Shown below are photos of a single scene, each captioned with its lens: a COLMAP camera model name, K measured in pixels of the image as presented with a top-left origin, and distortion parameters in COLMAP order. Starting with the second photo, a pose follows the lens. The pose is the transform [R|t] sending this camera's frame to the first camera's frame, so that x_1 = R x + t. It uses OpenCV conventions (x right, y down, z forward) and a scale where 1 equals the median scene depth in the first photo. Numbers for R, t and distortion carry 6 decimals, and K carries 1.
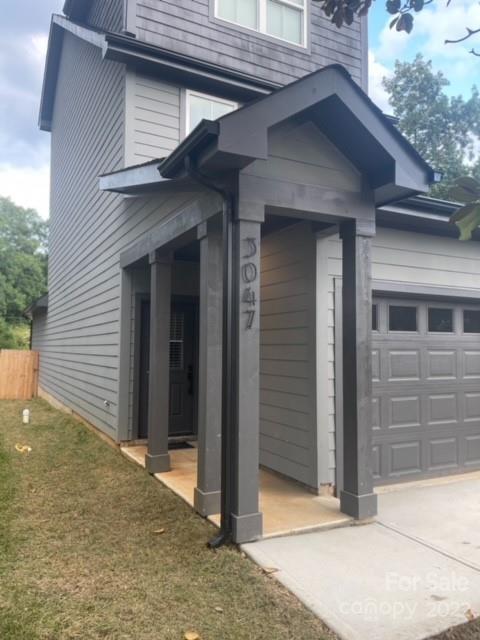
lens RADIAL K [[486.1, 0, 241.6], [0, 486.1, 320.9], [0, 0, 1]] dist [0.085316, -0.120176]
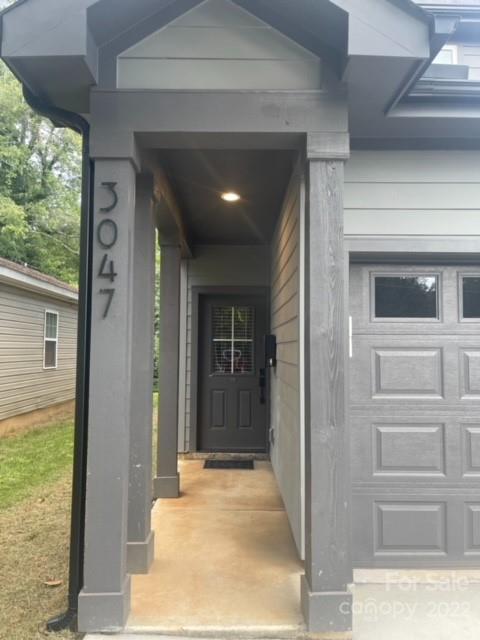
lens RADIAL K [[492.0, 0, 242.5], [0, 492.0, 323.9], [0, 0, 1]] dist [0.010619, -0.003466]
pose [[0.900673, -0.017627, -0.434140, 0.415441], [0.017831, 0.999835, -0.003603, 0.028112], [0.434131, -0.004496, 0.900838, 0.407201]]
